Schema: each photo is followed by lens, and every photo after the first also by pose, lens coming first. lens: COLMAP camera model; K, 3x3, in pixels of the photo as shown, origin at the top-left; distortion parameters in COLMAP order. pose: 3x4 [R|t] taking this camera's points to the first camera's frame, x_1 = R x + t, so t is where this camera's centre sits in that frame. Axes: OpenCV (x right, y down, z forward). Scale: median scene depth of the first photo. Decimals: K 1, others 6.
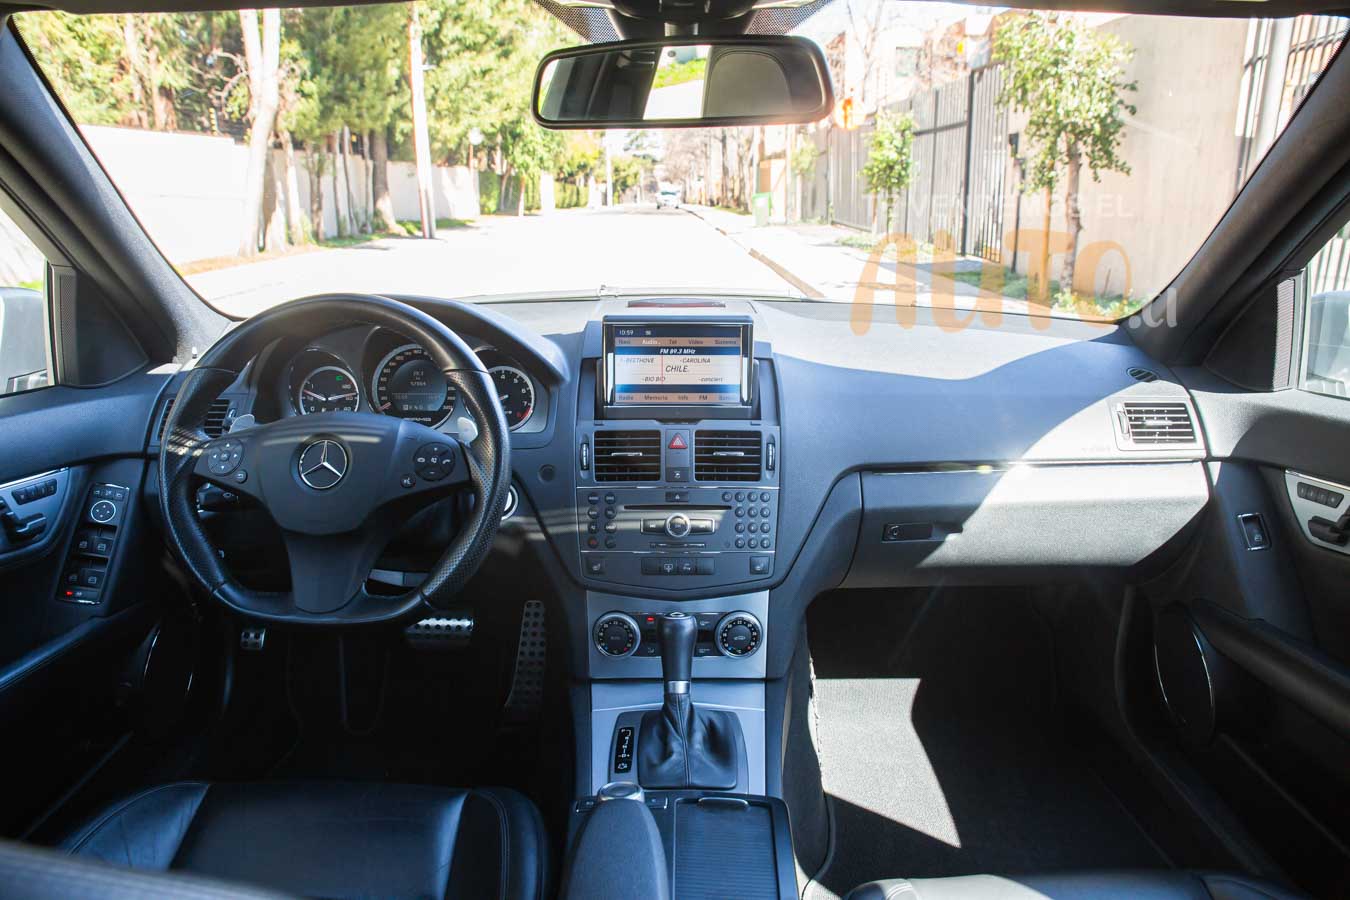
lens RADIAL K [[905.3, 0, 666.9], [0, 905.3, 455.9], [0, 0, 1]] dist [-0.136334, 0.092706]
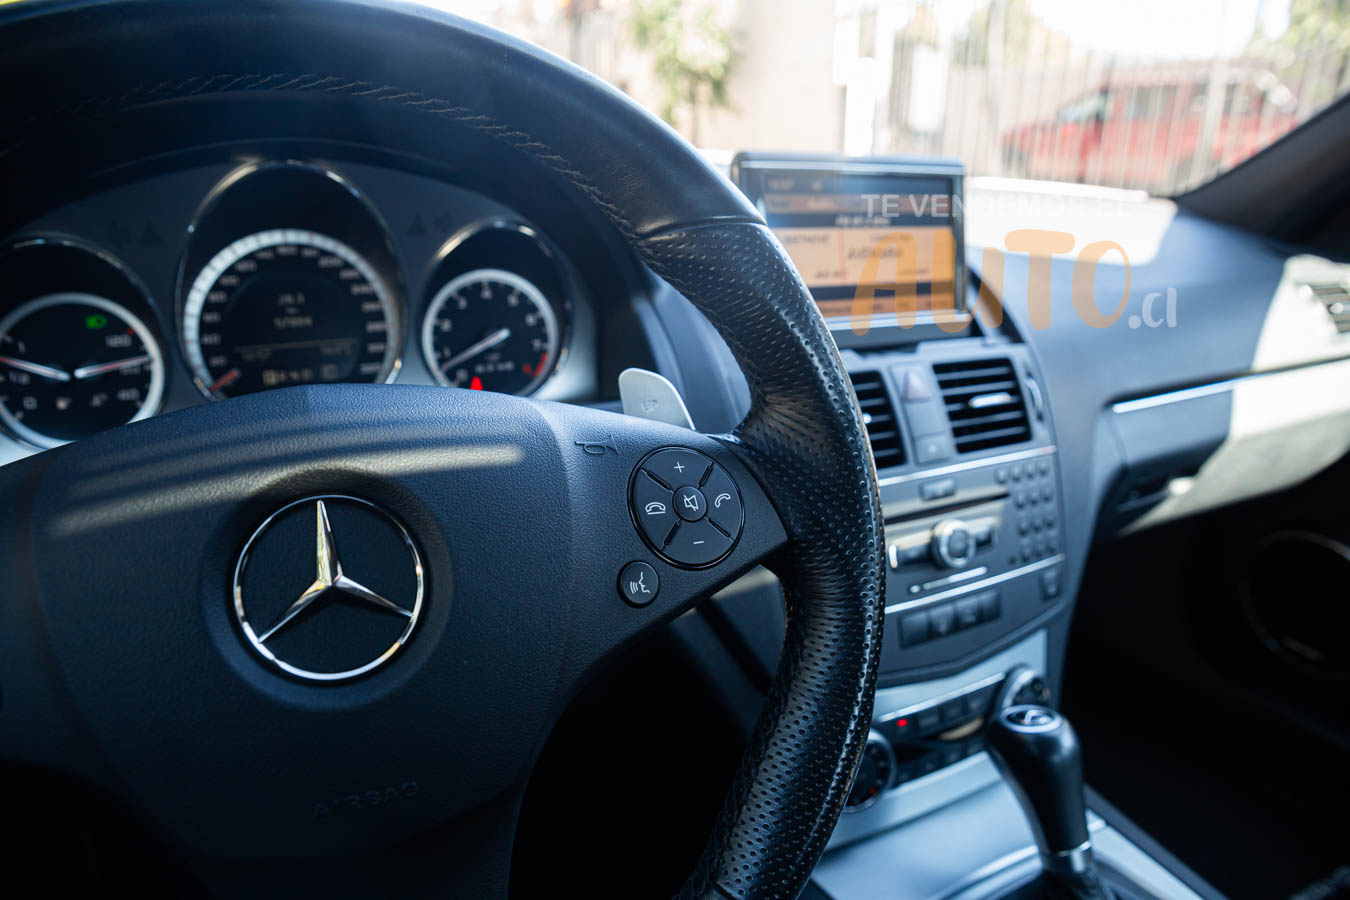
lens RADIAL K [[861.8, 0, 668.3], [0, 861.8, 449.7], [0, 0, 1]] dist [-0.101925, 0.037645]
pose [[0.902236, -0.130295, 0.411089, -0.321265], [0.107406, 0.991119, 0.078406, -0.033285], [-0.417654, -0.026588, 0.908217, 0.589892]]
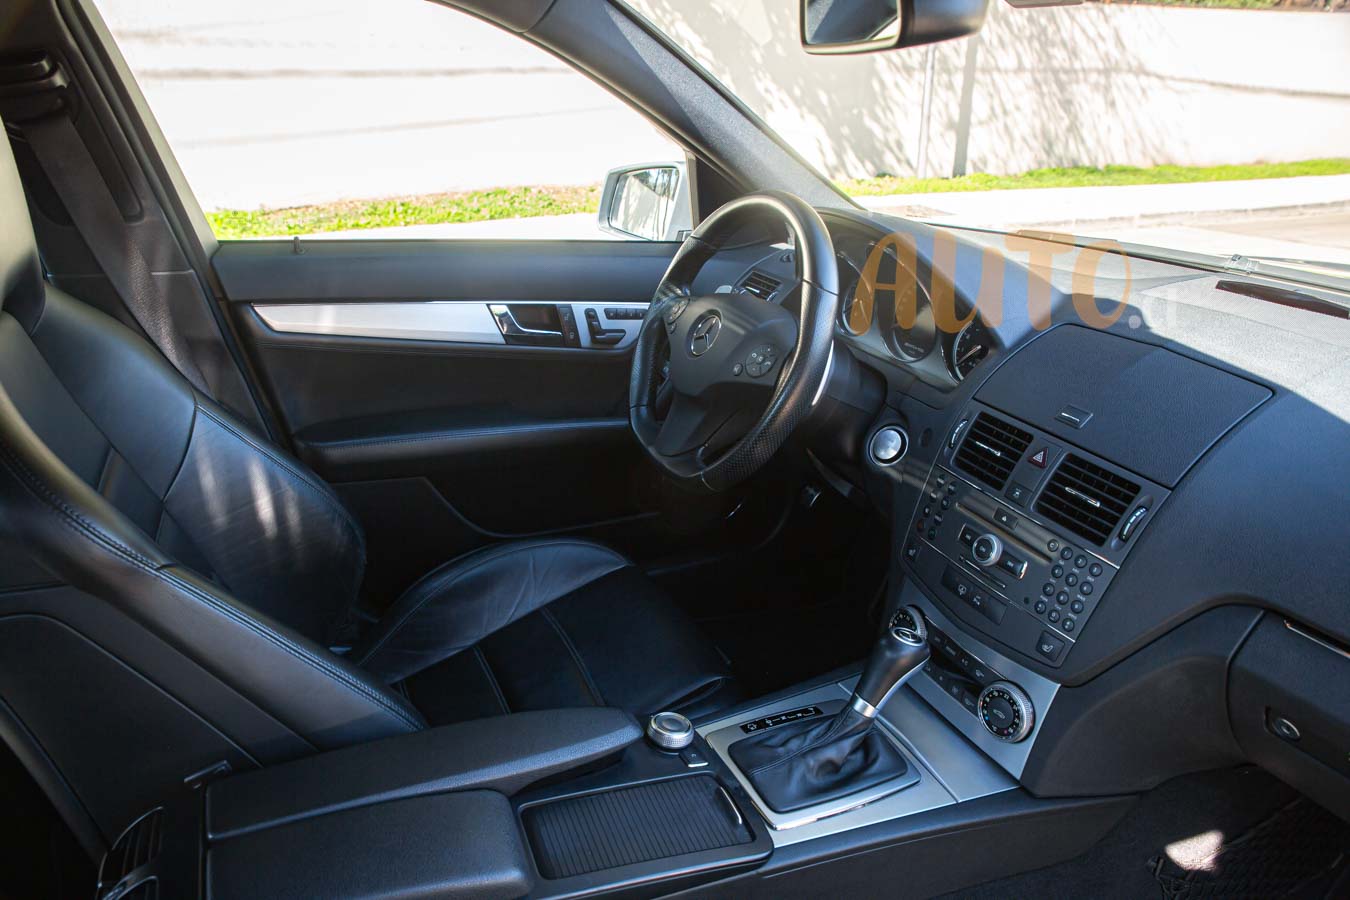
lens RADIAL K [[905.3, 0, 668.9], [0, 905.3, 482.8], [0, 0, 1]] dist [-0.136334, 0.092706]
pose [[0.419925, 0.380974, -0.823725, 0.504478], [-0.272630, 0.918659, 0.285898, -0.122792], [0.865642, 0.104516, 0.489632, 0.341808]]
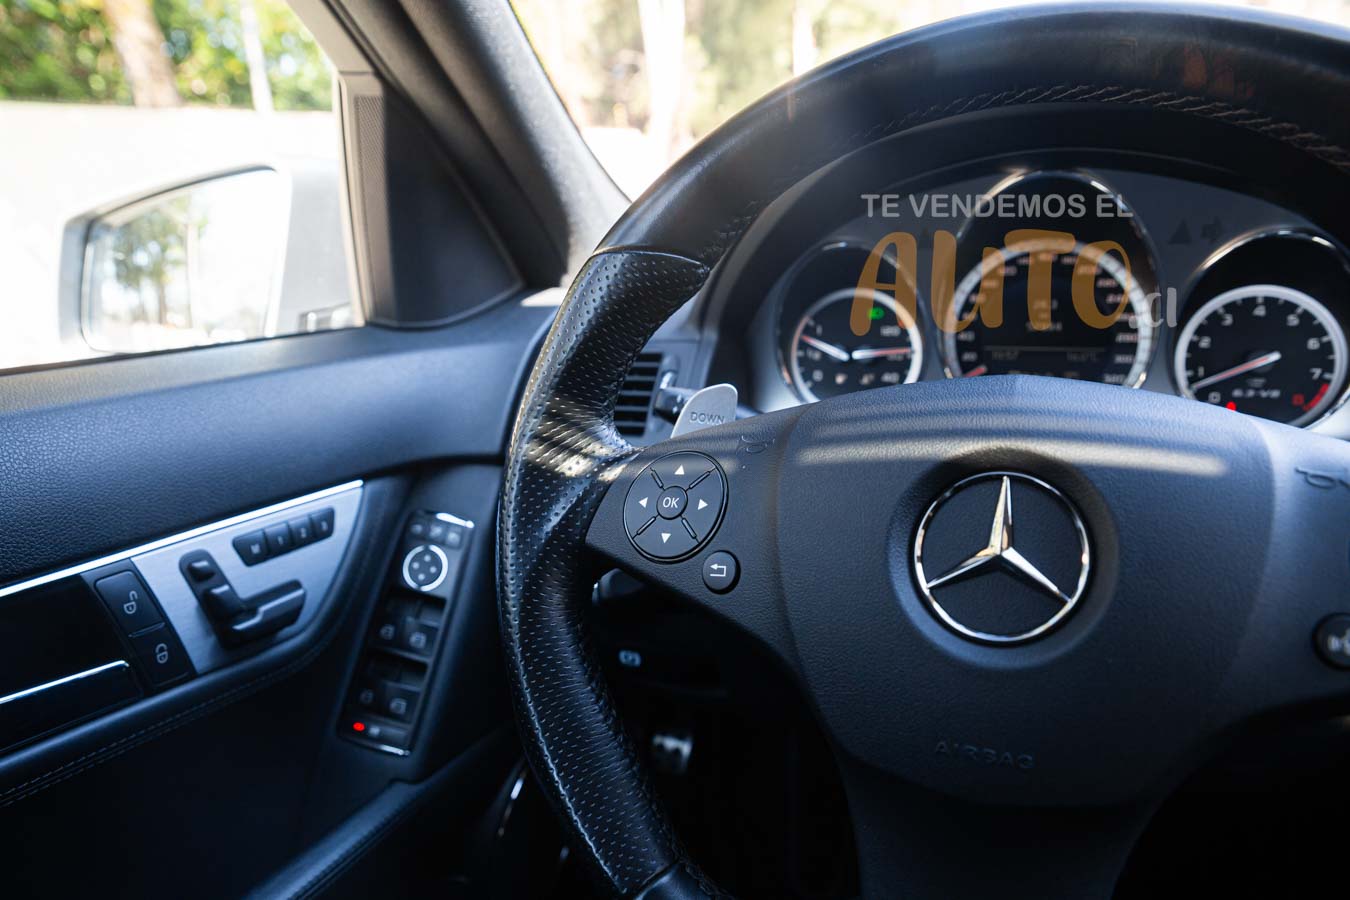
lens RADIAL K [[880.5, 0, 670.3], [0, 880.5, 448.5], [0, 0, 1]] dist [-0.121354, 0.057412]
pose [[0.916394, 0.042819, -0.397980, -0.304298], [-0.036646, 0.999061, 0.023108, -0.022917], [0.398596, -0.006591, 0.917103, 0.566459]]
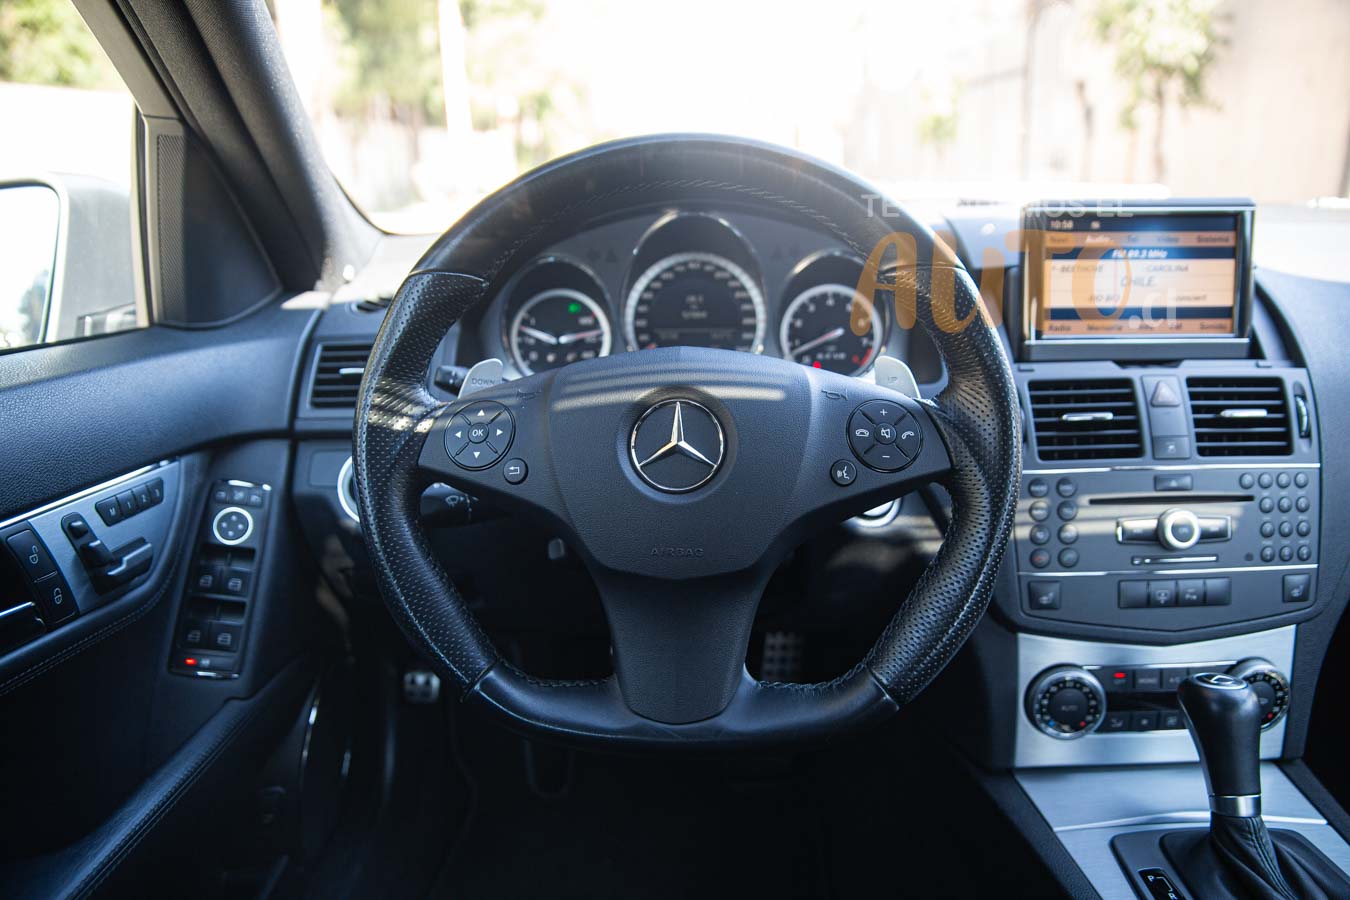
lens RADIAL K [[905.3, 0, 675.8], [0, 905.3, 462.4], [0, 0, 1]] dist [-0.136334, 0.092706]
pose [[0.999277, -0.019060, -0.032908, -0.300613], [0.020548, 0.998755, 0.045466, -0.003563], [0.032001, -0.046109, 0.998424, 0.371092]]
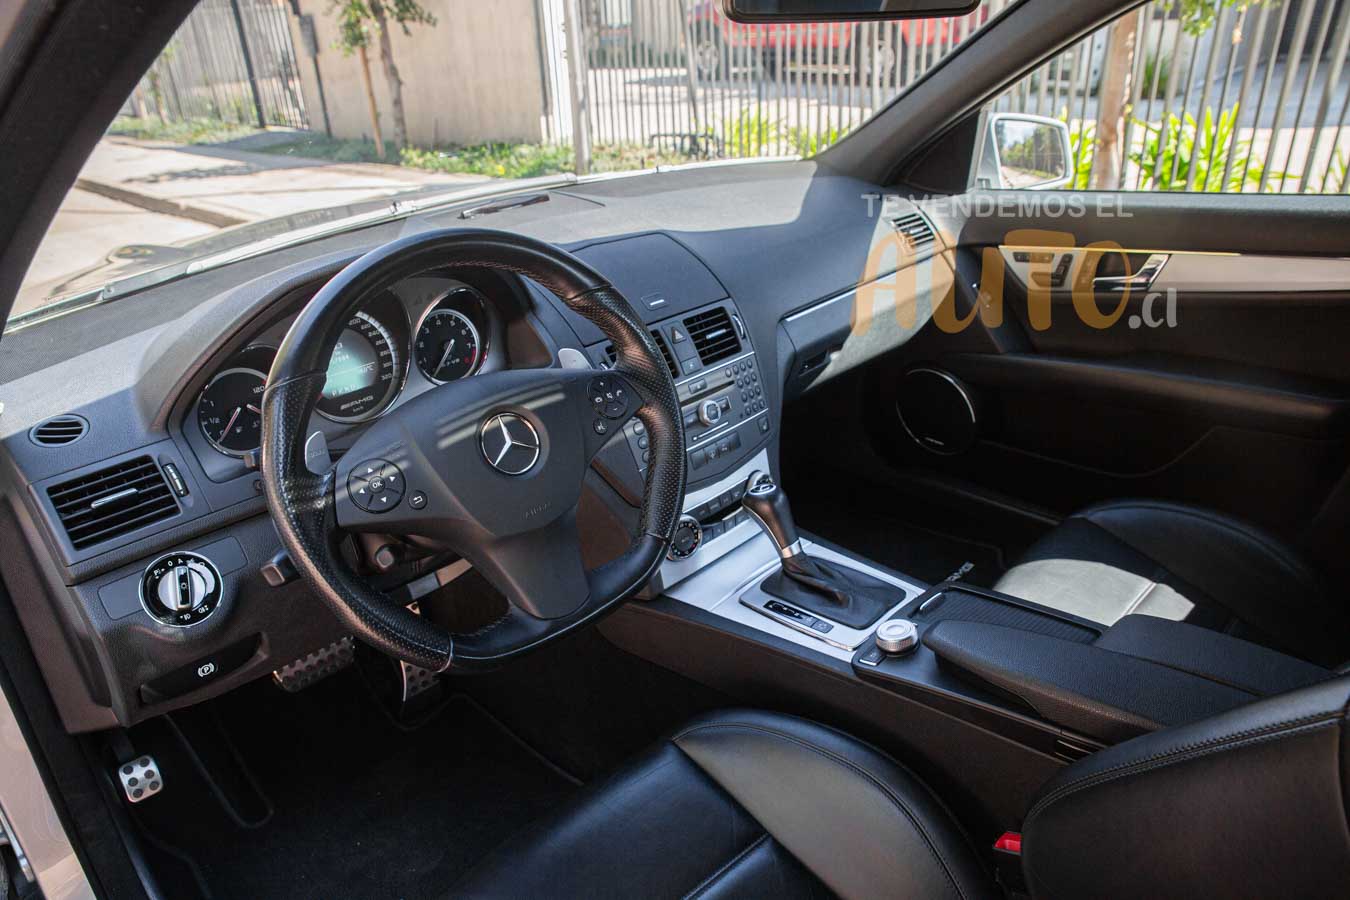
lens RADIAL K [[905.3, 0, 665.7], [0, 905.3, 457.1], [0, 0, 1]] dist [-0.136334, 0.092706]
pose [[0.714607, -0.339252, 0.611756, -0.644339], [0.247582, 0.940582, 0.232398, -0.122094], [-0.654248, -0.014613, 0.756139, 0.238262]]
